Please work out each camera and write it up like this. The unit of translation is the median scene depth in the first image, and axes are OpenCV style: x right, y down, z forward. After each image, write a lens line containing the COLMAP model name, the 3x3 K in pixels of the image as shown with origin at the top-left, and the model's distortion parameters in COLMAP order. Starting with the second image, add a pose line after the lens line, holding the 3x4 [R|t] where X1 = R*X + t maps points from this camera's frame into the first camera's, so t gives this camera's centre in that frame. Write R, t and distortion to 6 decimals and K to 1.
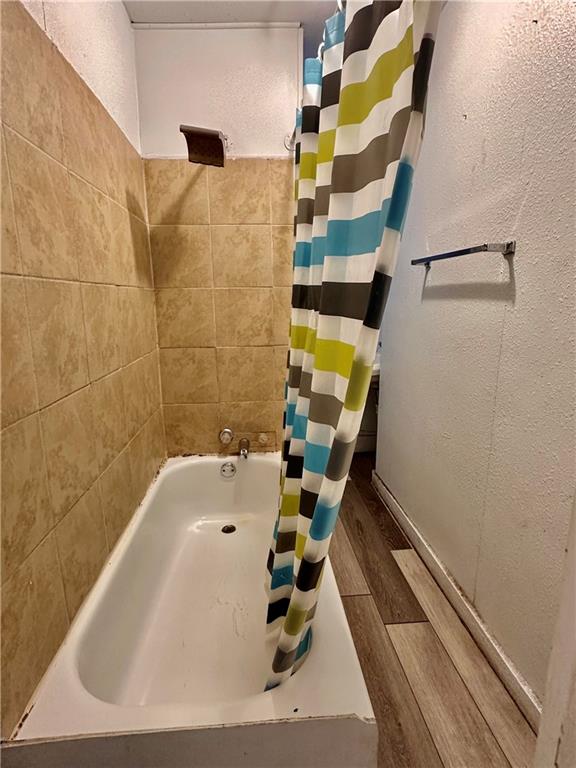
lens RADIAL K [[407.3, 0, 288.4], [0, 407.3, 383.7], [0, 0, 1]] dist [-0.007354, 0.002084]
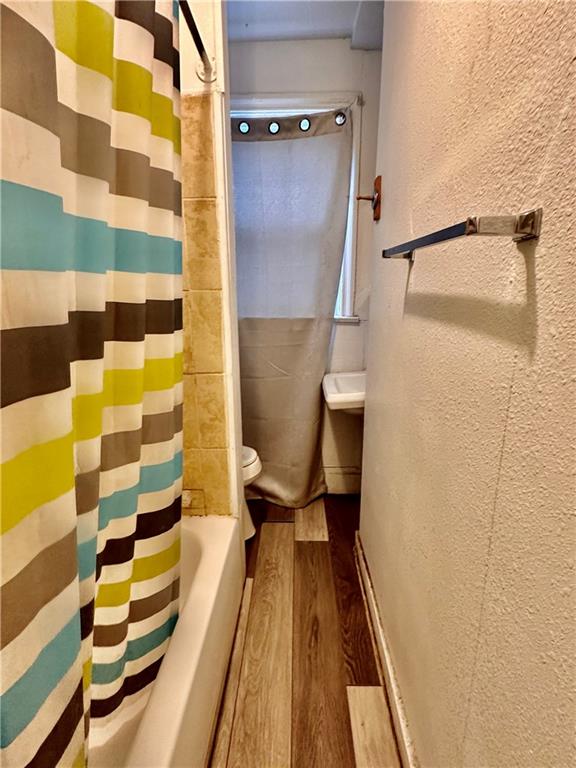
lens RADIAL K [[407.3, 0, 287.1], [0, 407.3, 384.4], [0, 0, 1]] dist [-0.007354, 0.002084]
pose [[0.992692, 0.025367, -0.117983, 0.238913], [-0.020853, 0.999008, 0.039339, -0.122948], [0.118864, -0.036592, 0.992236, 0.370155]]
